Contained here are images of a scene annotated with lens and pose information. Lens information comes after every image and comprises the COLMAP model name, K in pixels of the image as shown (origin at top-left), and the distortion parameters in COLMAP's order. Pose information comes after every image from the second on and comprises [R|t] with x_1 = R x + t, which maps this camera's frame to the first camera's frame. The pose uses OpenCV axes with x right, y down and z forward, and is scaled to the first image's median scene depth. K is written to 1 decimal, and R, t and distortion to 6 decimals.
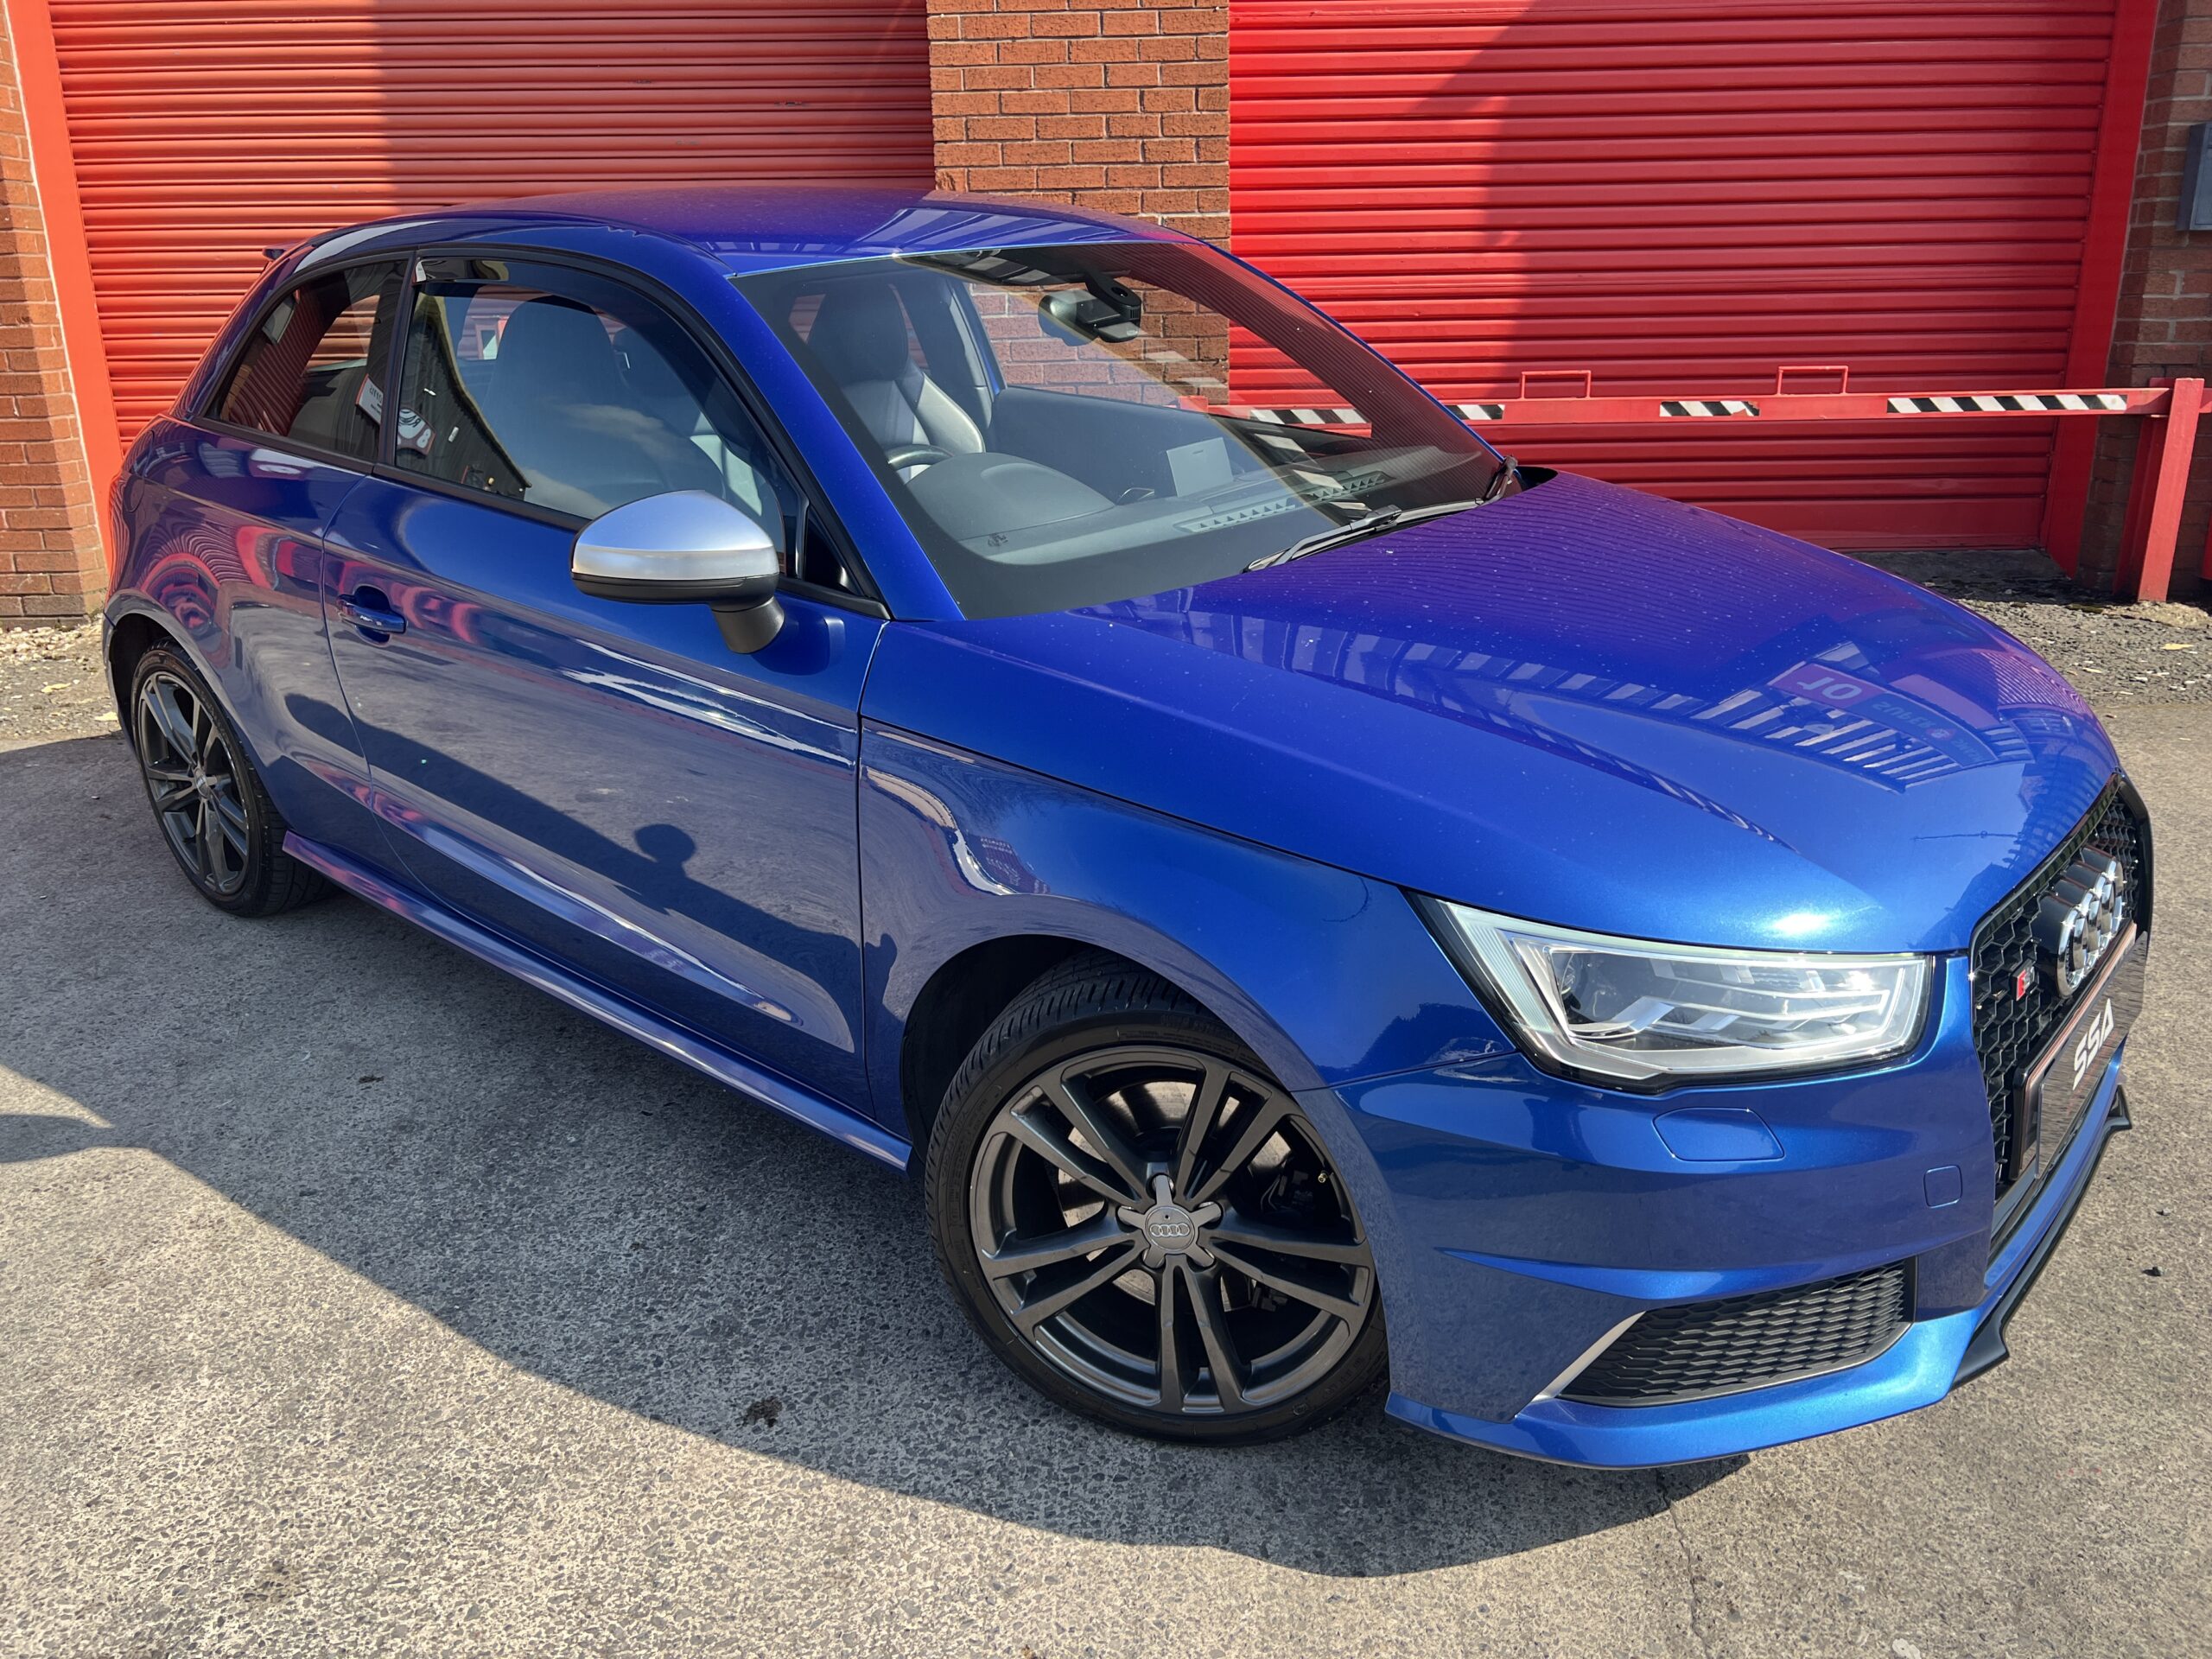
lens RADIAL K [[1672.1, 0, 1105.1], [0, 1672.1, 837.3], [0, 0, 1]] dist [0.039740, -0.048440]
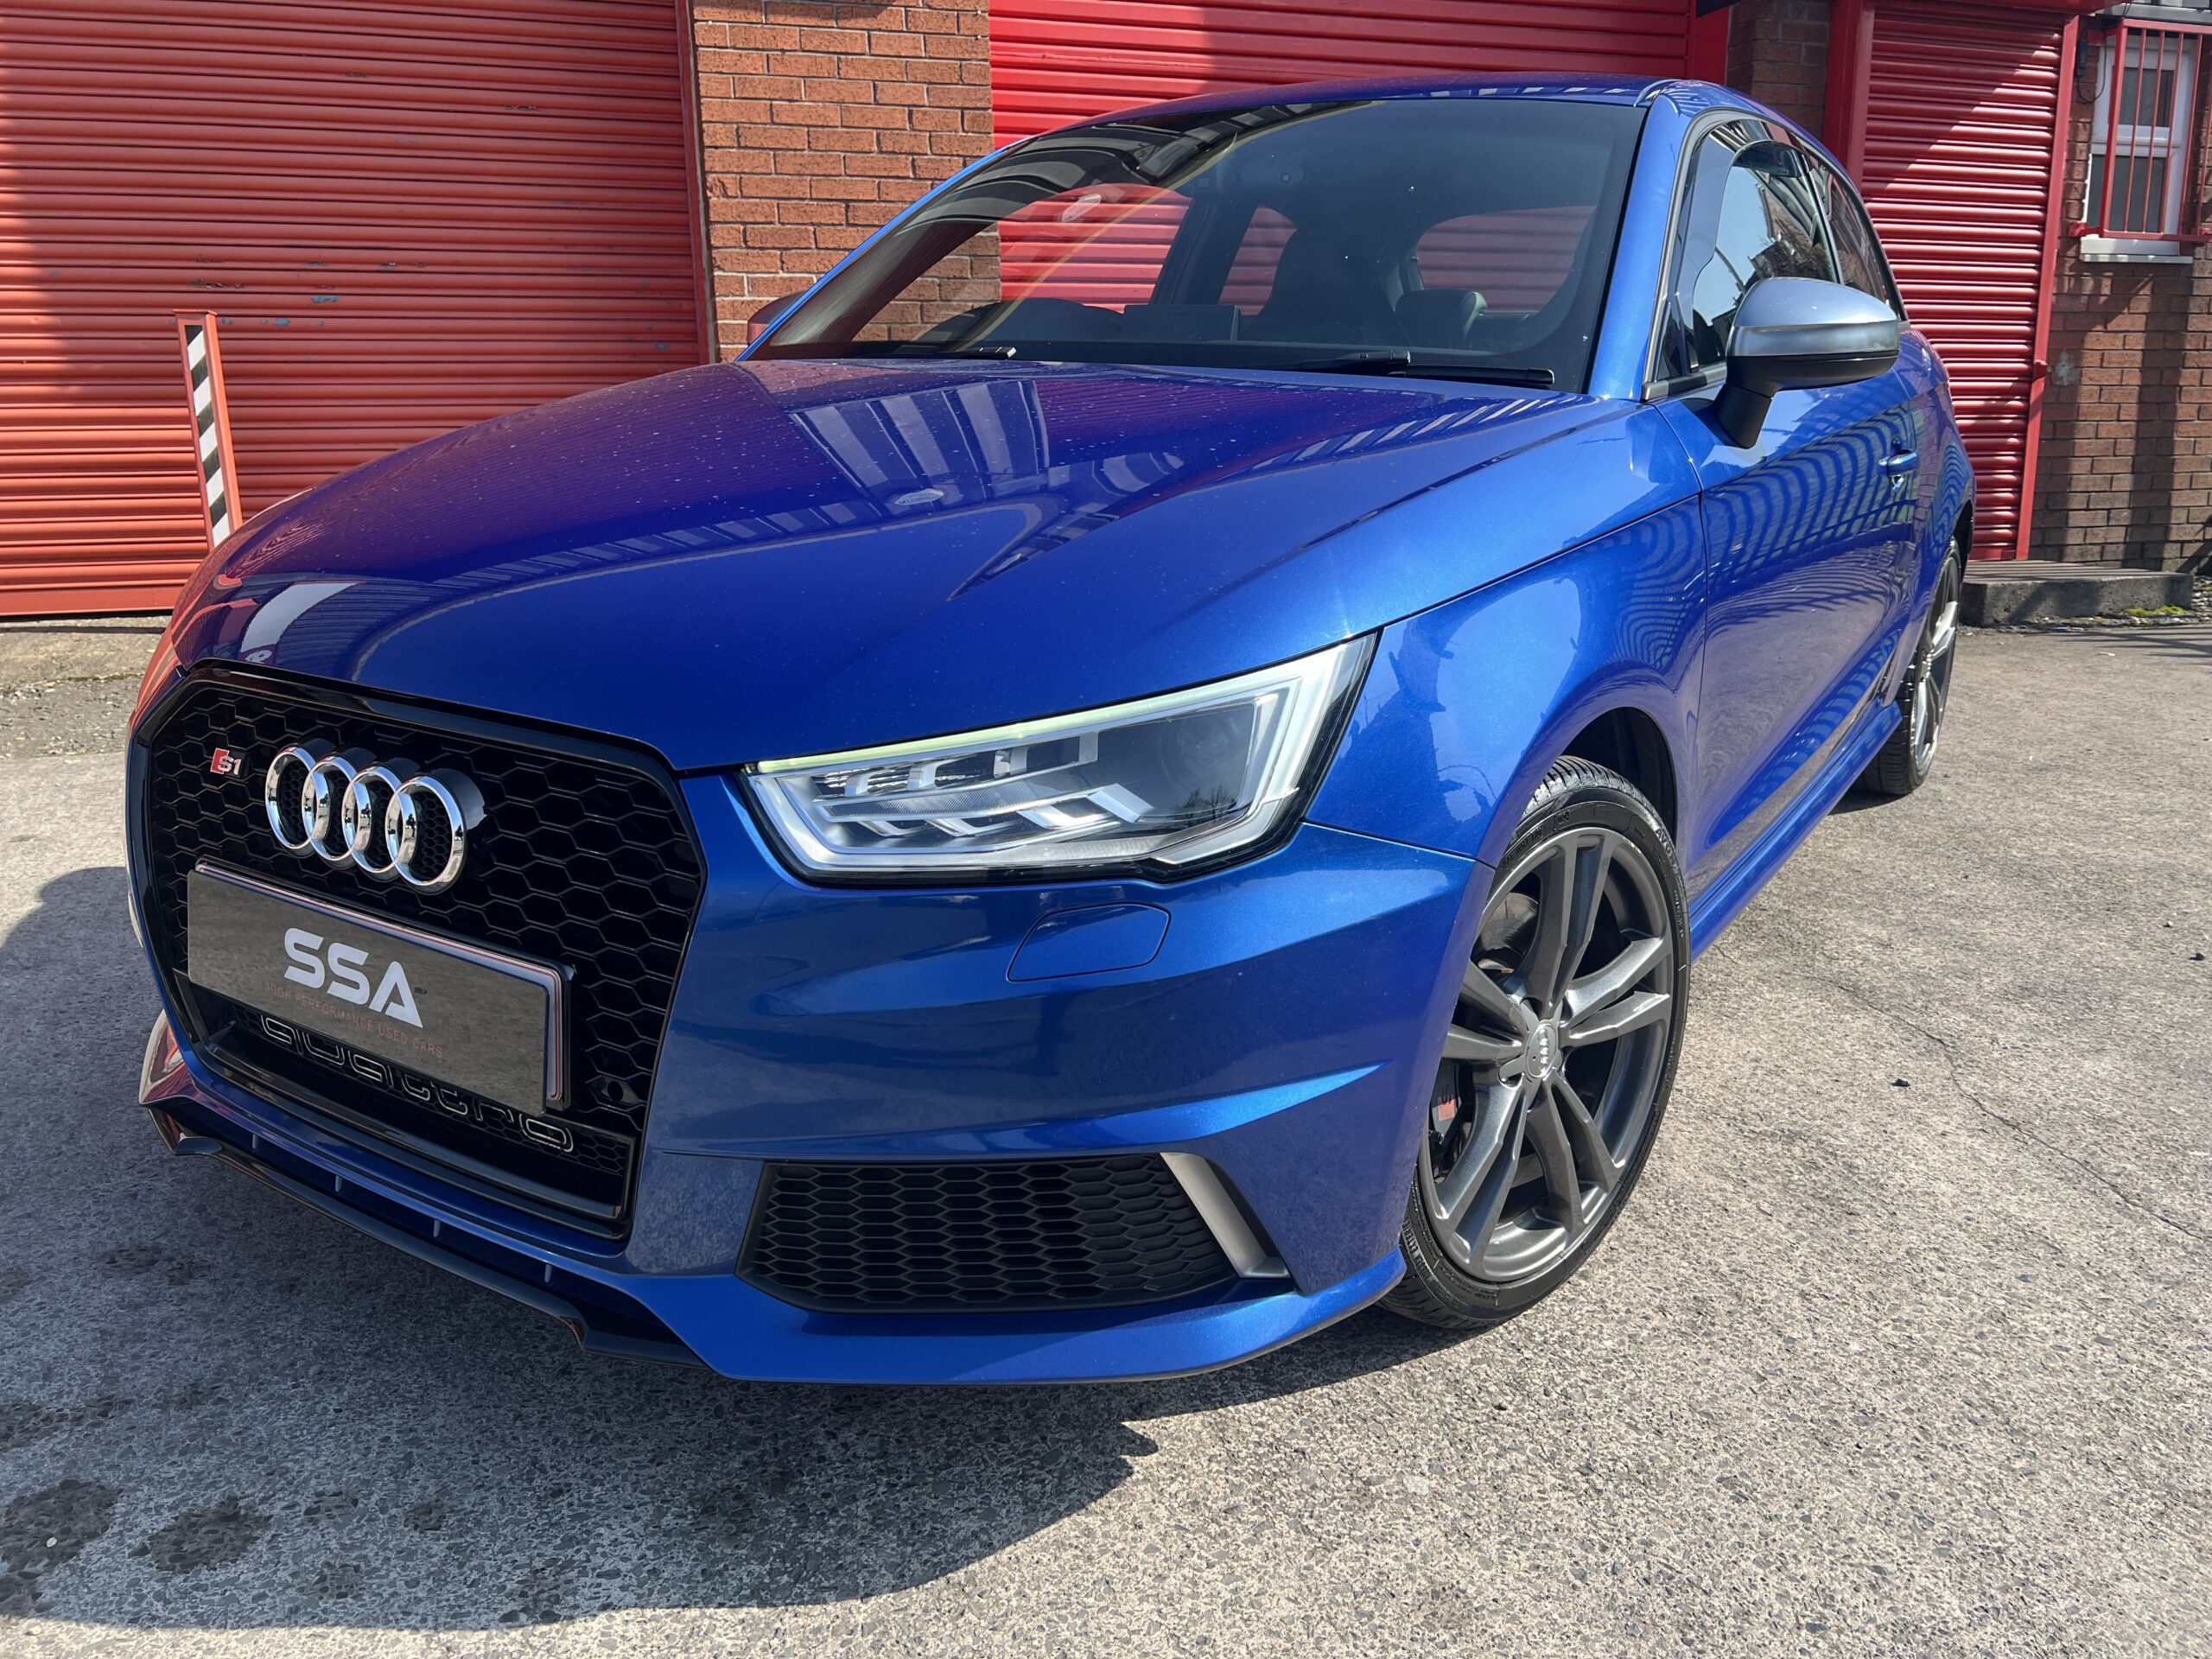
lens RADIAL K [[1672.1, 0, 1106.4], [0, 1672.1, 821.6], [0, 0, 1]] dist [0.039740, -0.048440]
pose [[0.949086, -0.067092, 0.307788, -0.507321], [0.093405, 0.993054, -0.071555, 0.177567], [-0.300850, 0.096661, 0.948760, 0.071447]]
